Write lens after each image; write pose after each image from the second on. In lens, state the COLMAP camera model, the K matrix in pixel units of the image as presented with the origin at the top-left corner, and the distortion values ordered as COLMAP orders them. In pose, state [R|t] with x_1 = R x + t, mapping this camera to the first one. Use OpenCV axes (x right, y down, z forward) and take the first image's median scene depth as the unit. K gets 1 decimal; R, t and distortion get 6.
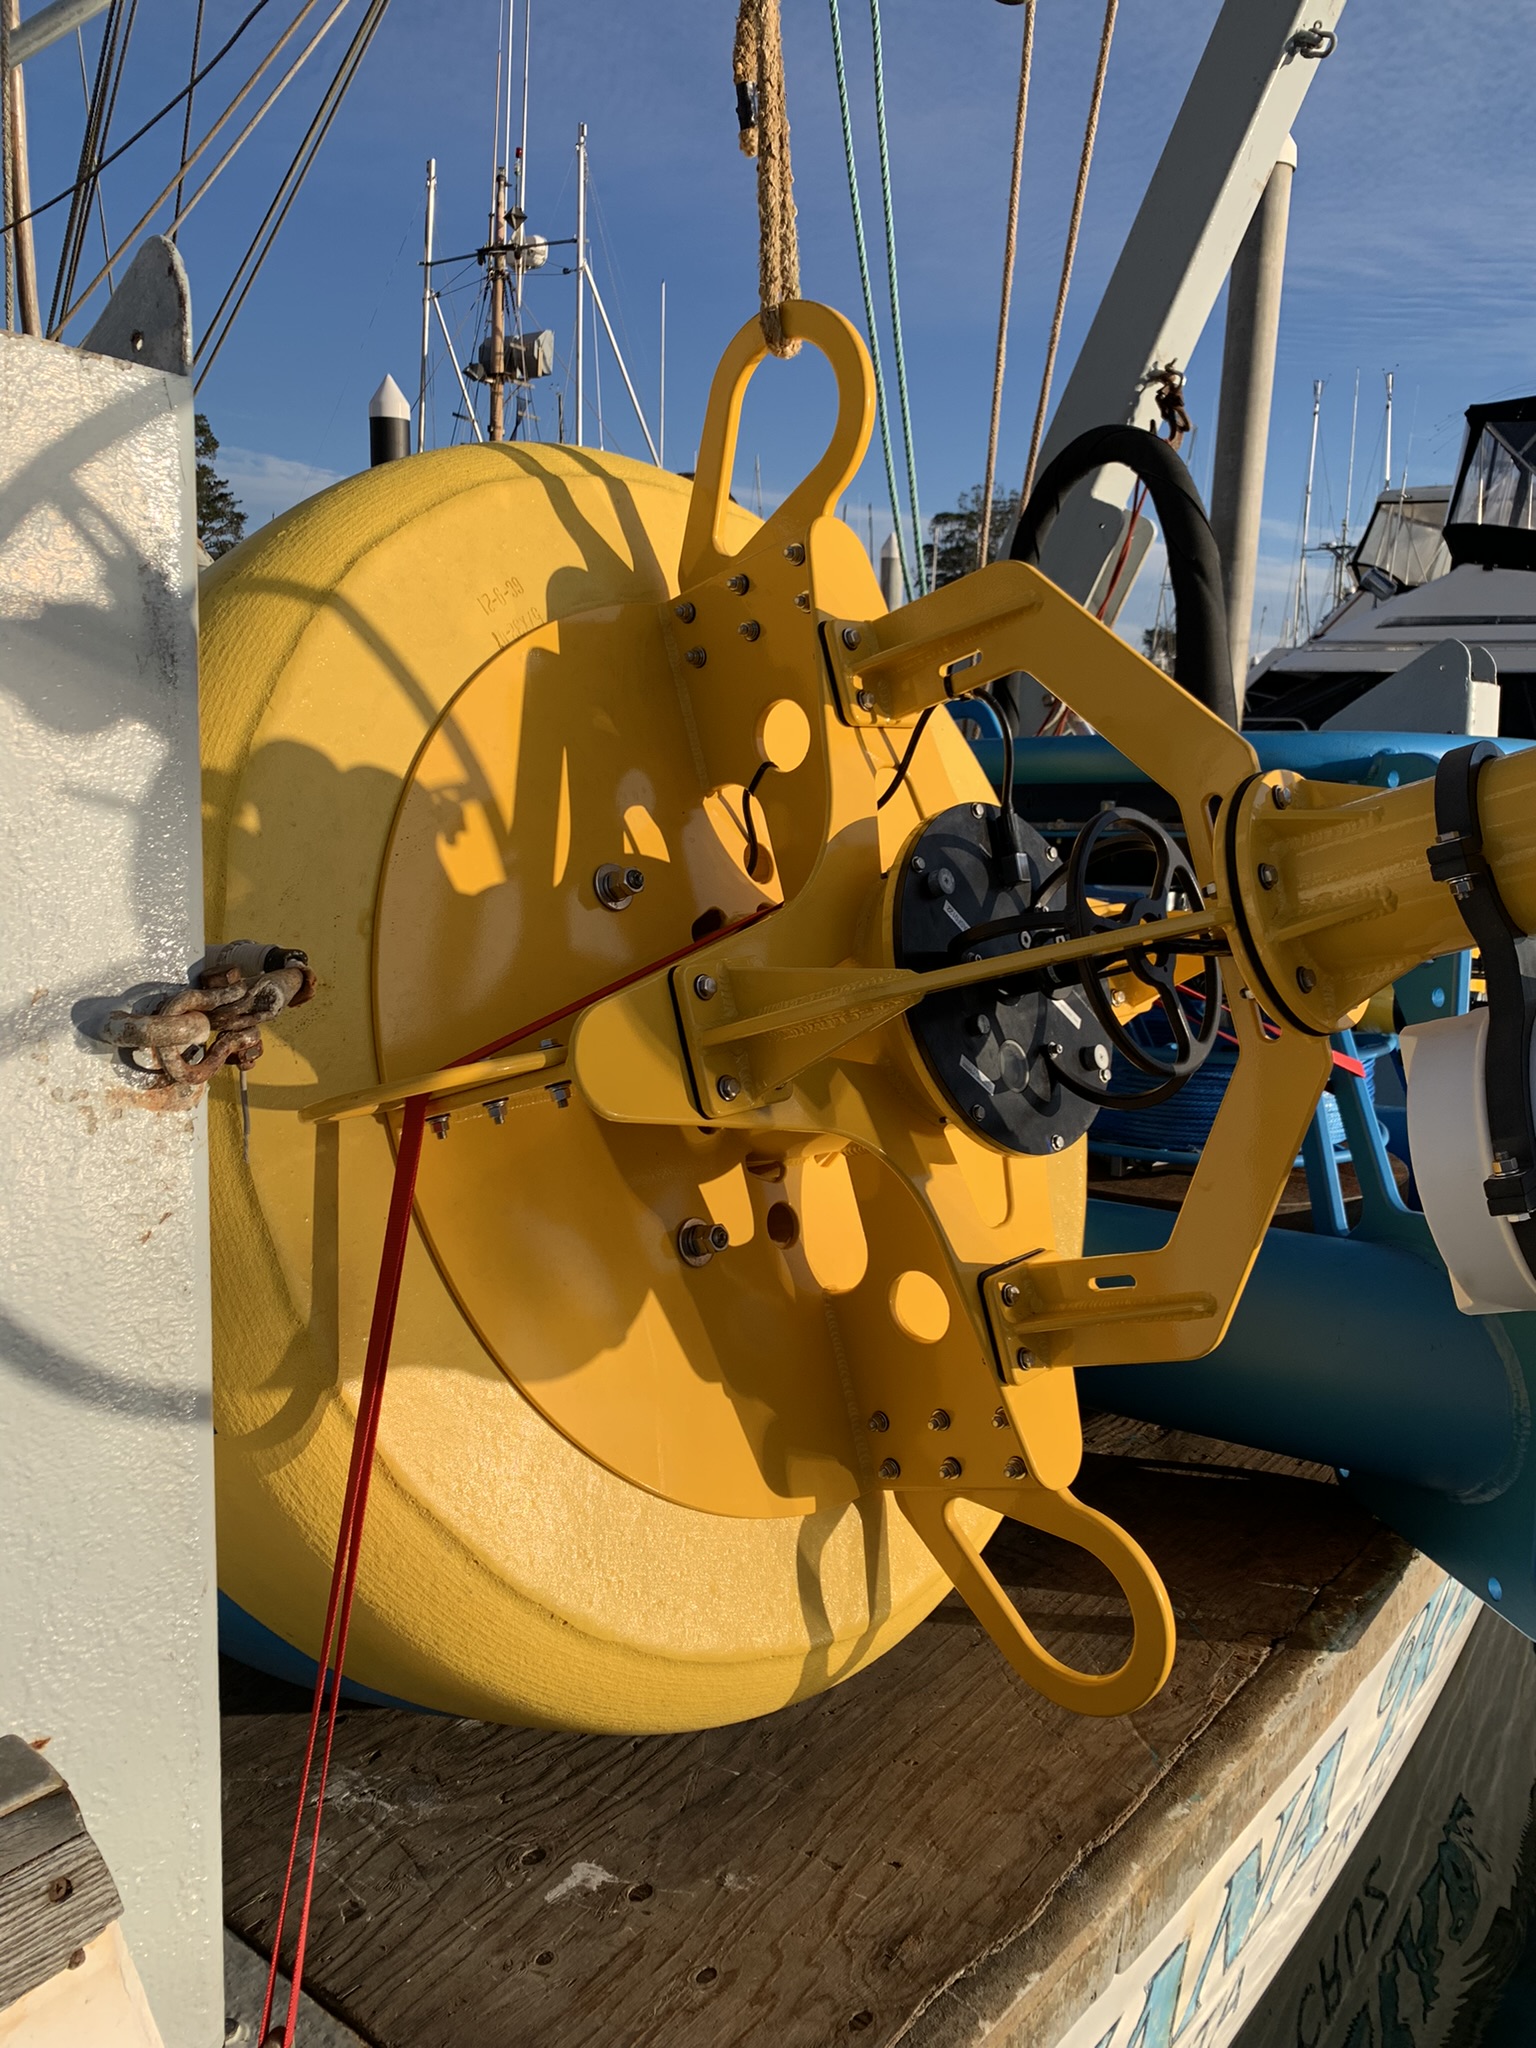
lens RADIAL K [[1577.9, 0, 800.9], [0, 1577.9, 1013.6], [0, 0, 1]] dist [0.076387, -0.061272]
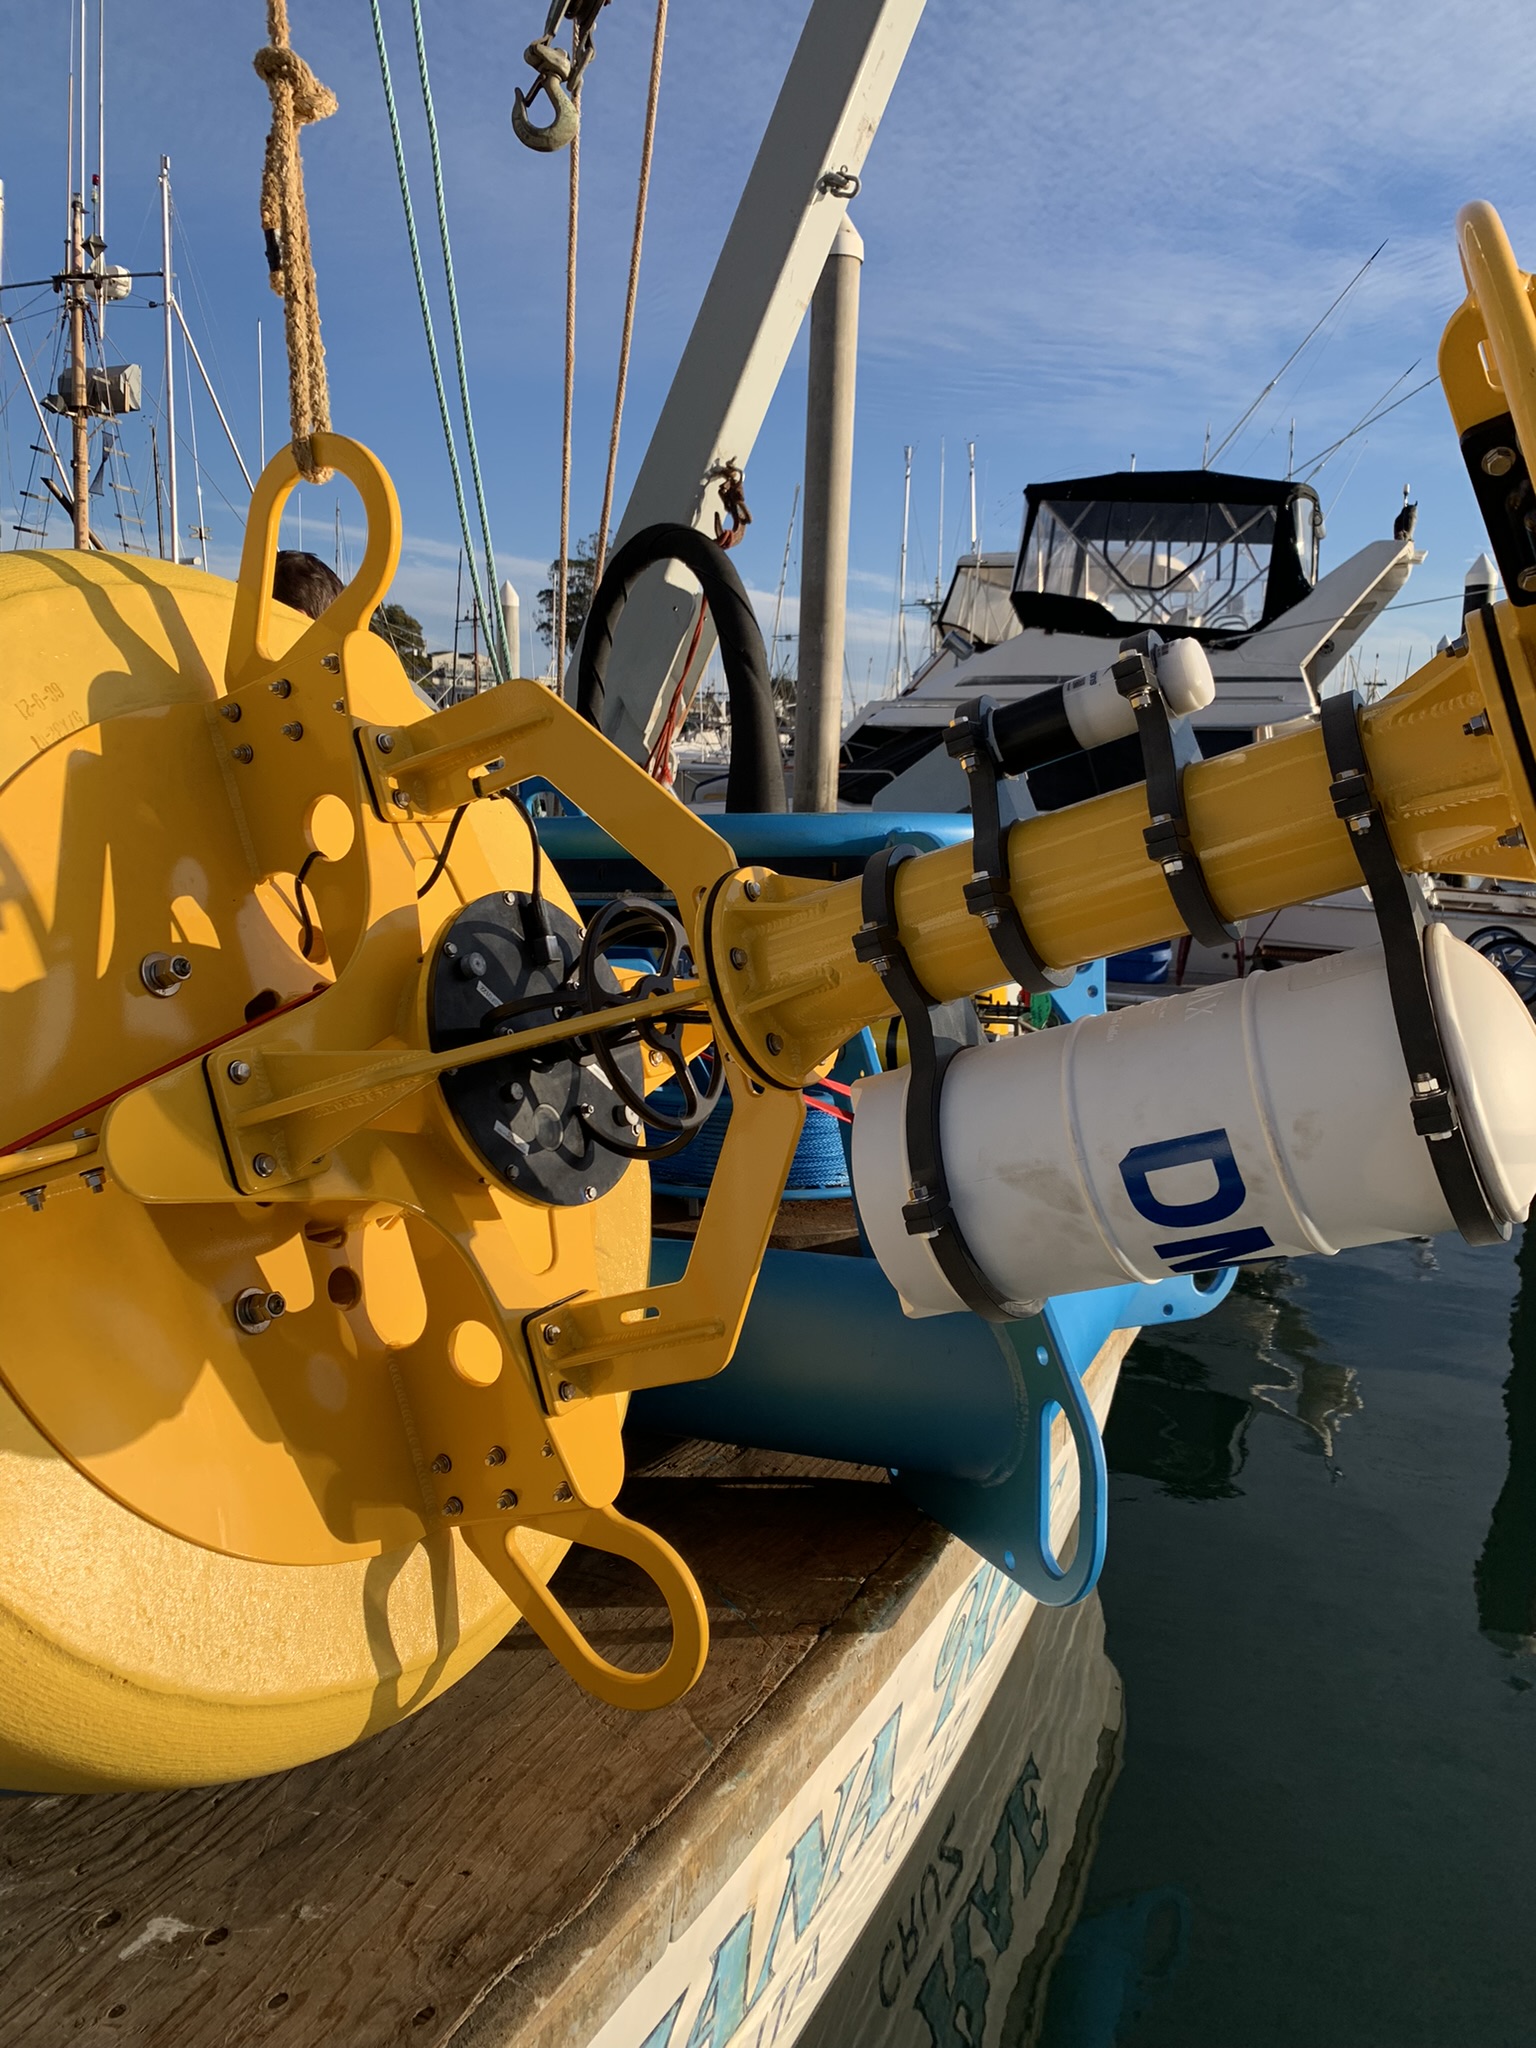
lens RADIAL K [[1592.3, 0, 760.1], [0, 1592.3, 1006.1], [0, 0, 1]] dist [0.047878, -0.025184]
pose [[0.979574, -0.033399, 0.198290, 0.055253], [0.039403, 0.998874, -0.026411, -0.014593], [-0.197185, 0.033685, 0.979787, -0.115304]]
